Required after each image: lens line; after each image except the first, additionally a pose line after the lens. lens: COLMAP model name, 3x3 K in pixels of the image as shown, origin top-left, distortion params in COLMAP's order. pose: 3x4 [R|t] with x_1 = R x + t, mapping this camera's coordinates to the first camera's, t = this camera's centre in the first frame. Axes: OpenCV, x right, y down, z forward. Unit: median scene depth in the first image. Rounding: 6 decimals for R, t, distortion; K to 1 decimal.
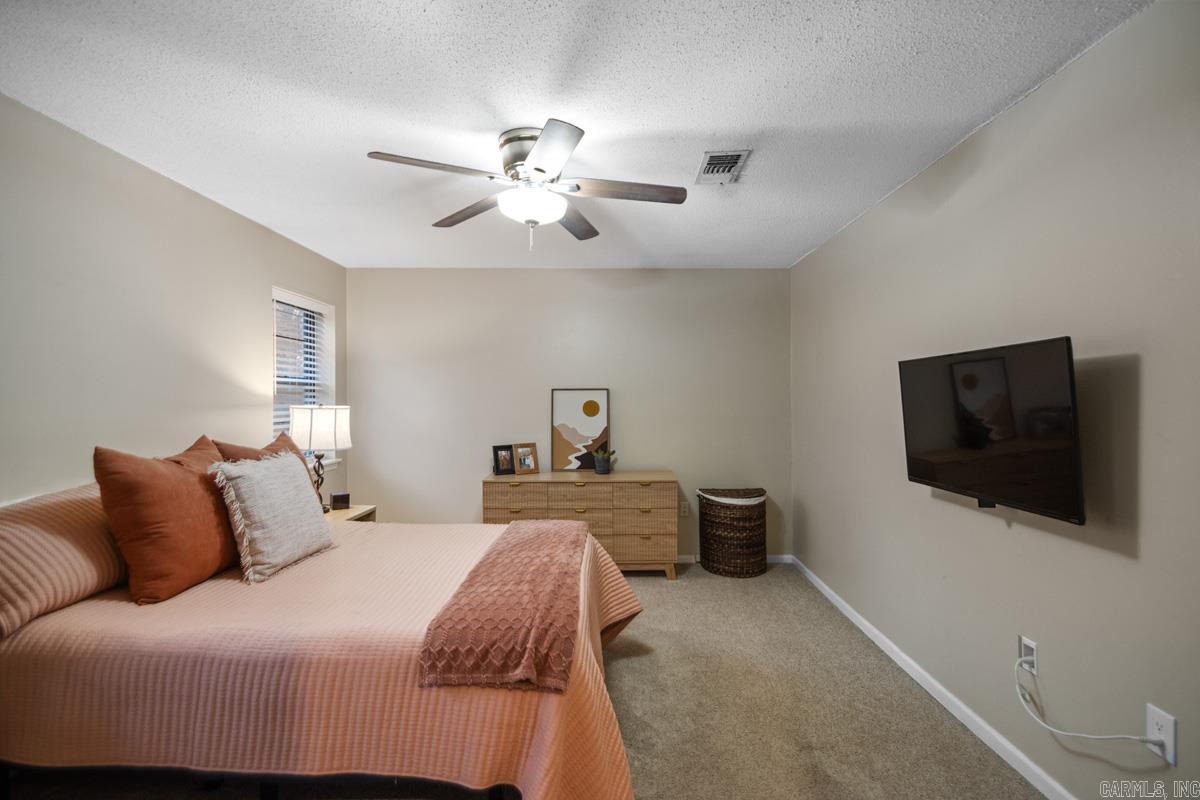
lens RADIAL K [[553.0, 0, 608.5], [0, 553.0, 398.2], [0, 0, 1]] dist [0.025493, -0.016353]
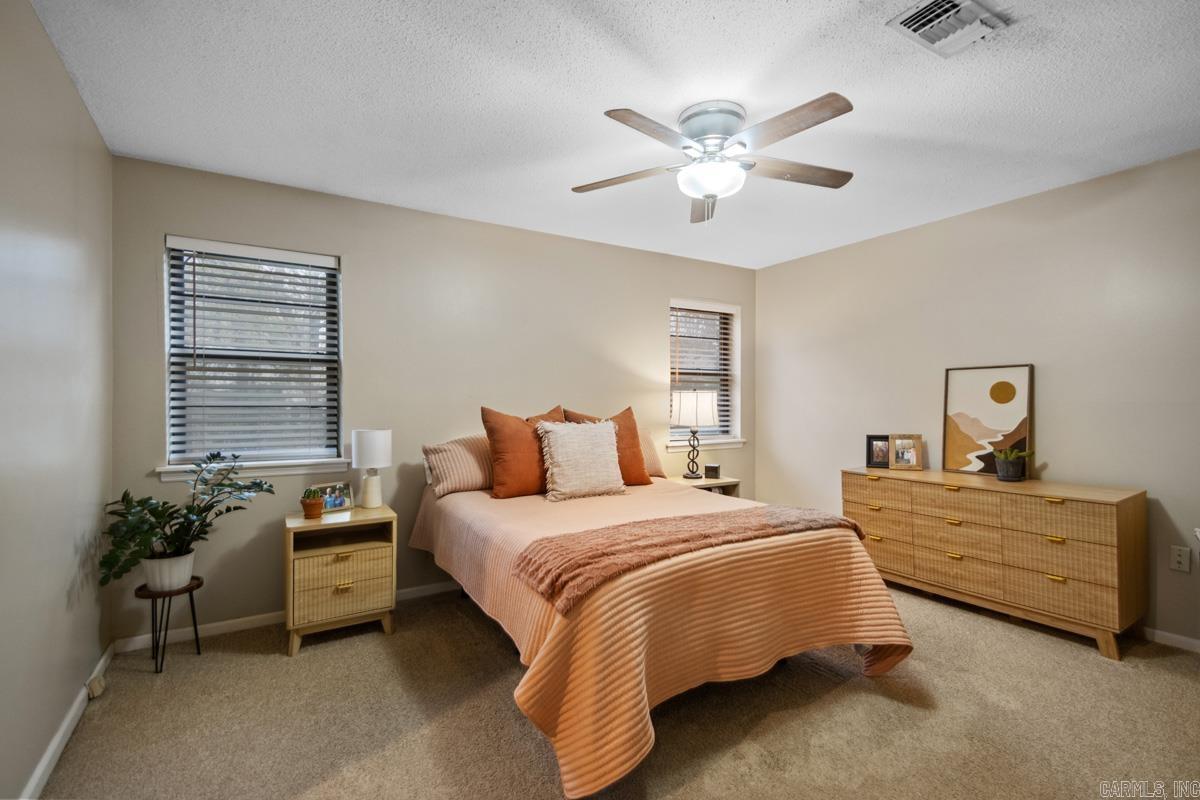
lens RADIAL K [[553.0, 0, 608.4], [0, 553.0, 402.0], [0, 0, 1]] dist [0.025493, -0.016353]
pose [[0.531104, 0.001419, -0.847306, 0.354071], [0.003656, 0.999985, 0.003966, 0.029375], [0.847299, -0.005204, 0.531091, 0.174144]]
